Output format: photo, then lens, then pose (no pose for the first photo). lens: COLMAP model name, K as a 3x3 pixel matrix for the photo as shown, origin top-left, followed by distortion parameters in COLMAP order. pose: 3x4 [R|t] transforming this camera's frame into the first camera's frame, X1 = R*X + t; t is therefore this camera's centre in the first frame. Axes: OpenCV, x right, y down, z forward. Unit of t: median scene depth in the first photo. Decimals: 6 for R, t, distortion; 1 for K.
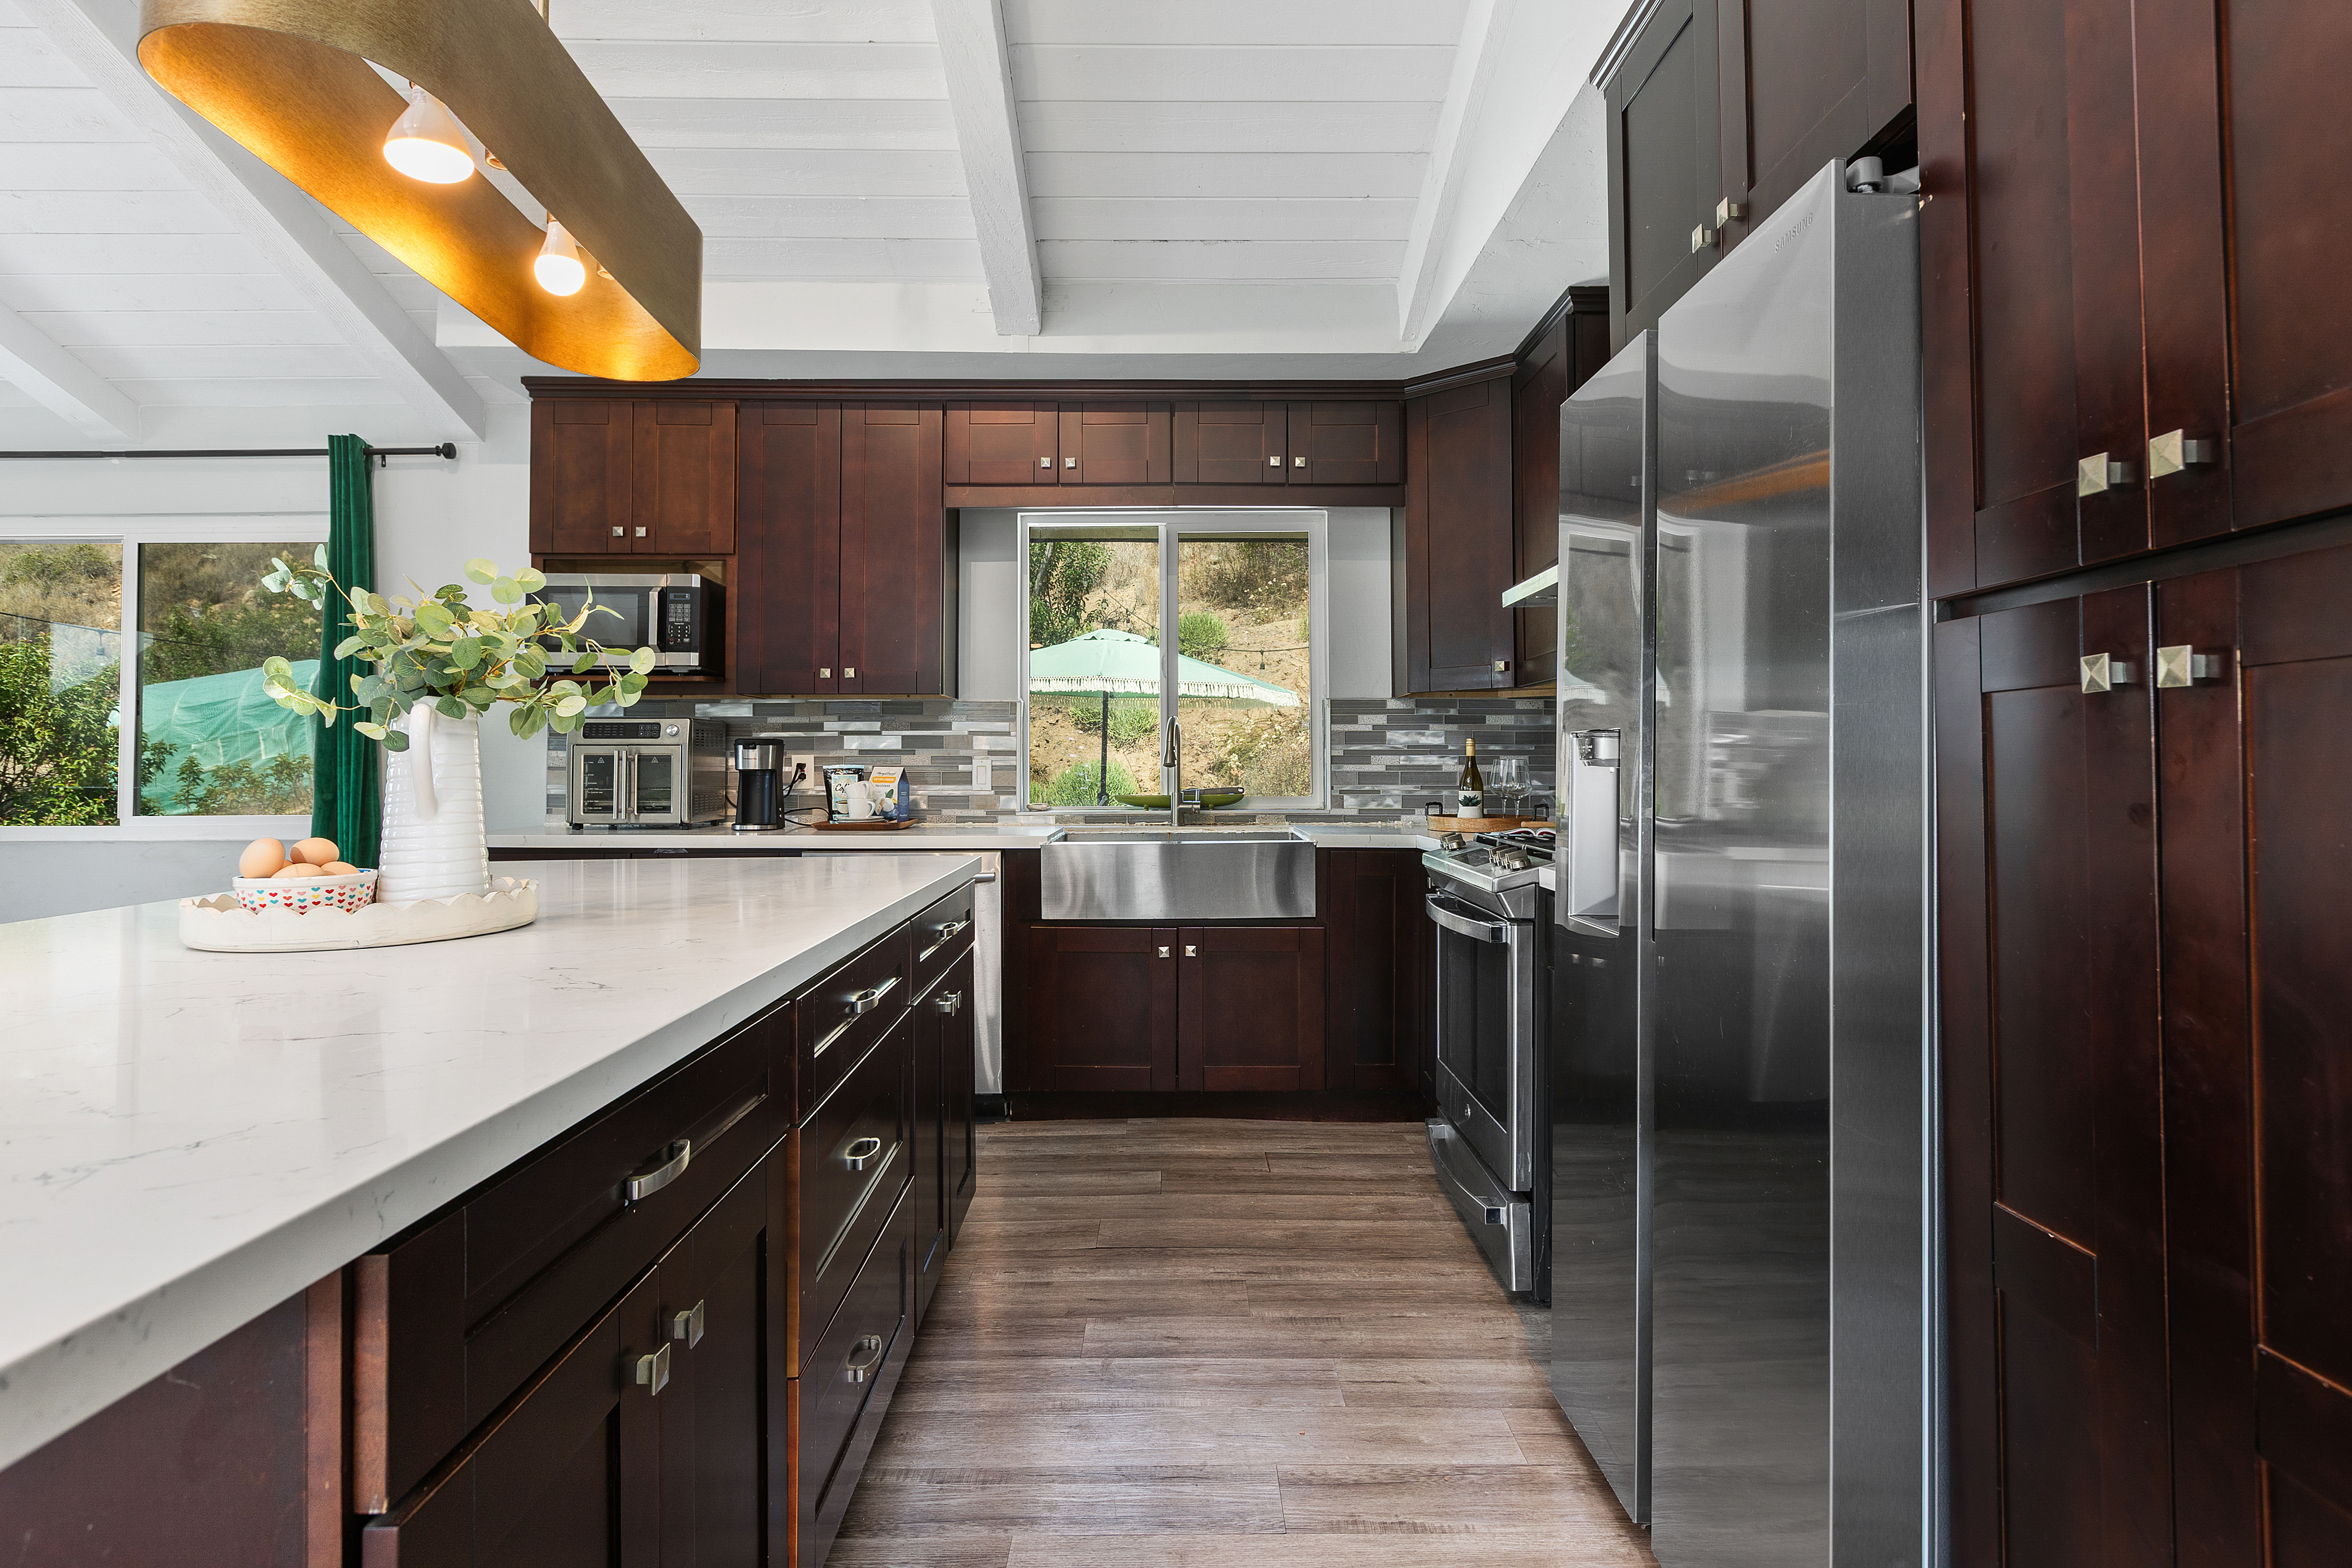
lens RADIAL K [[1284.2, 0, 1168.2], [0, 1284.2, 748.1], [0, 0, 1]] dist [0.001253, -0.000169]
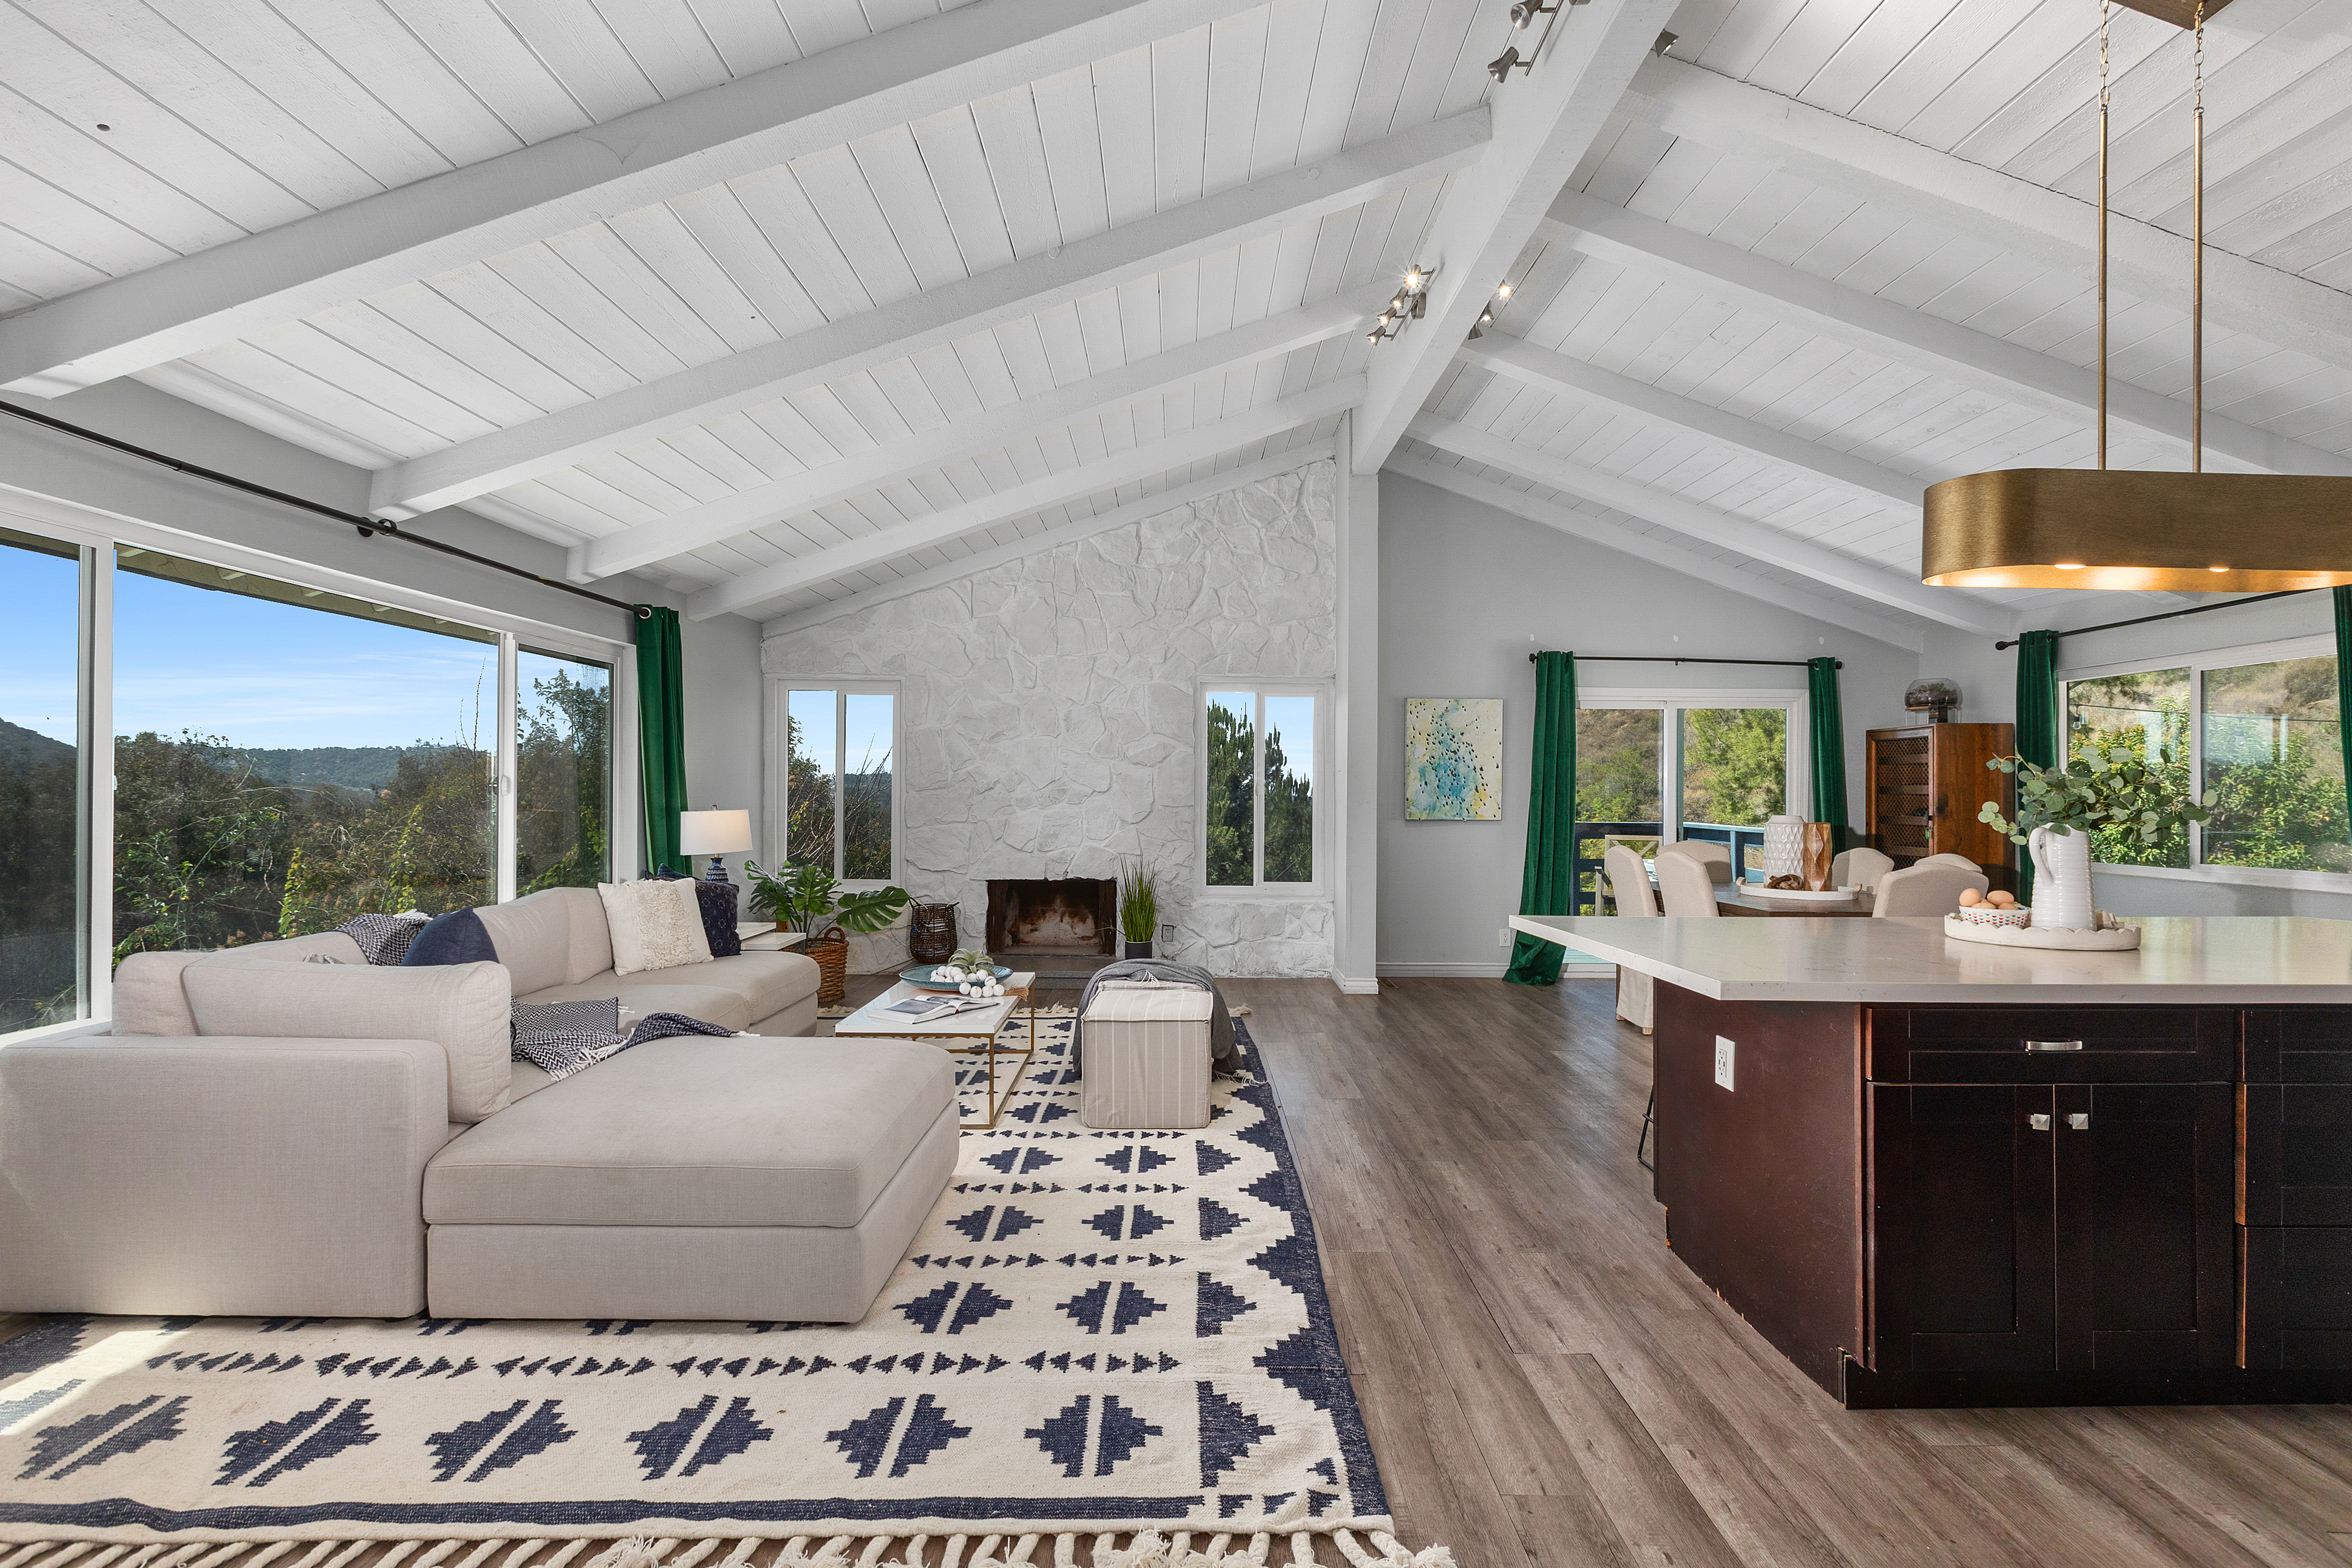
lens RADIAL K [[1079.7, 0, 1203.8], [0, 1079.7, 781.5], [0, 0, 1]] dist [-0.001784, 0.000219]
pose [[0.020881, -0.007167, -0.999756, 0.385959], [0.004190, 0.999966, -0.007081, -0.035703], [0.999773, -0.004041, 0.020910, -0.117843]]
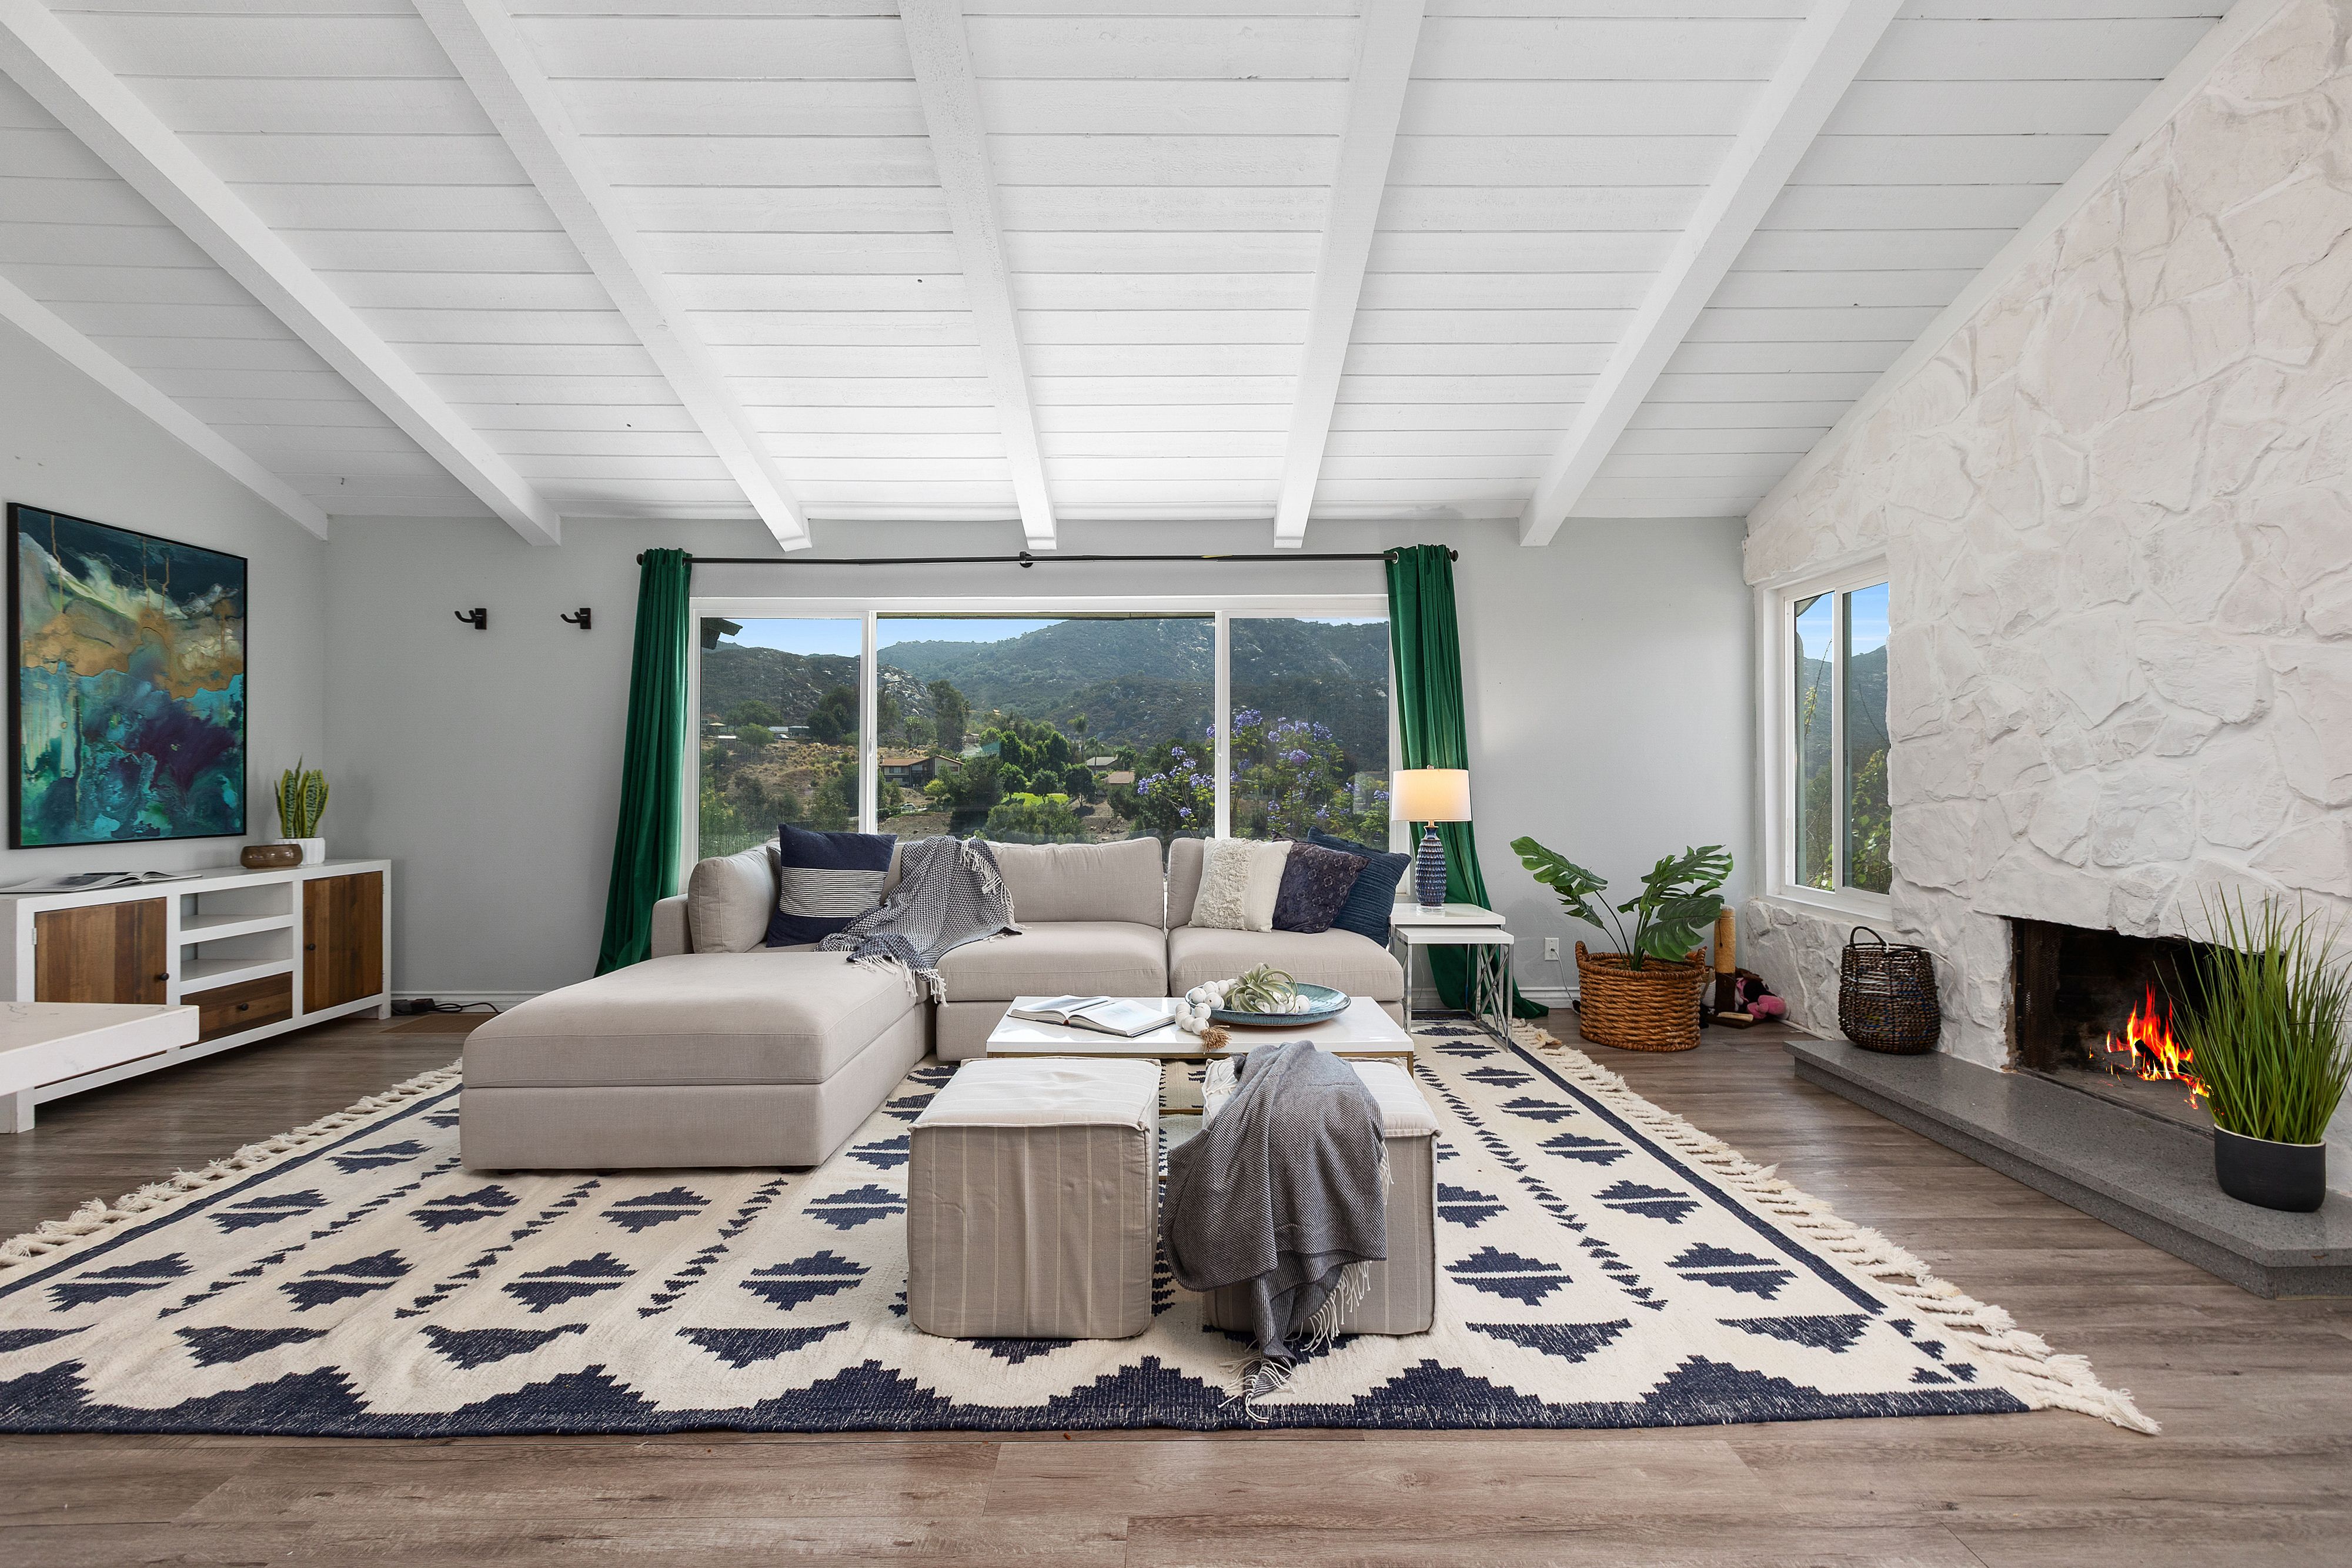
lens RADIAL K [[1046.2, 0, 1181.4], [0, 1046.2, 775.5], [0, 0, 1]] dist [-0.000833, 0.000770]
pose [[-0.999974, 0.003318, 0.006441, -0.637313], [0.003214, 0.999865, -0.016089, 0.005917], [-0.006494, -0.016068, -0.999850, 0.371614]]
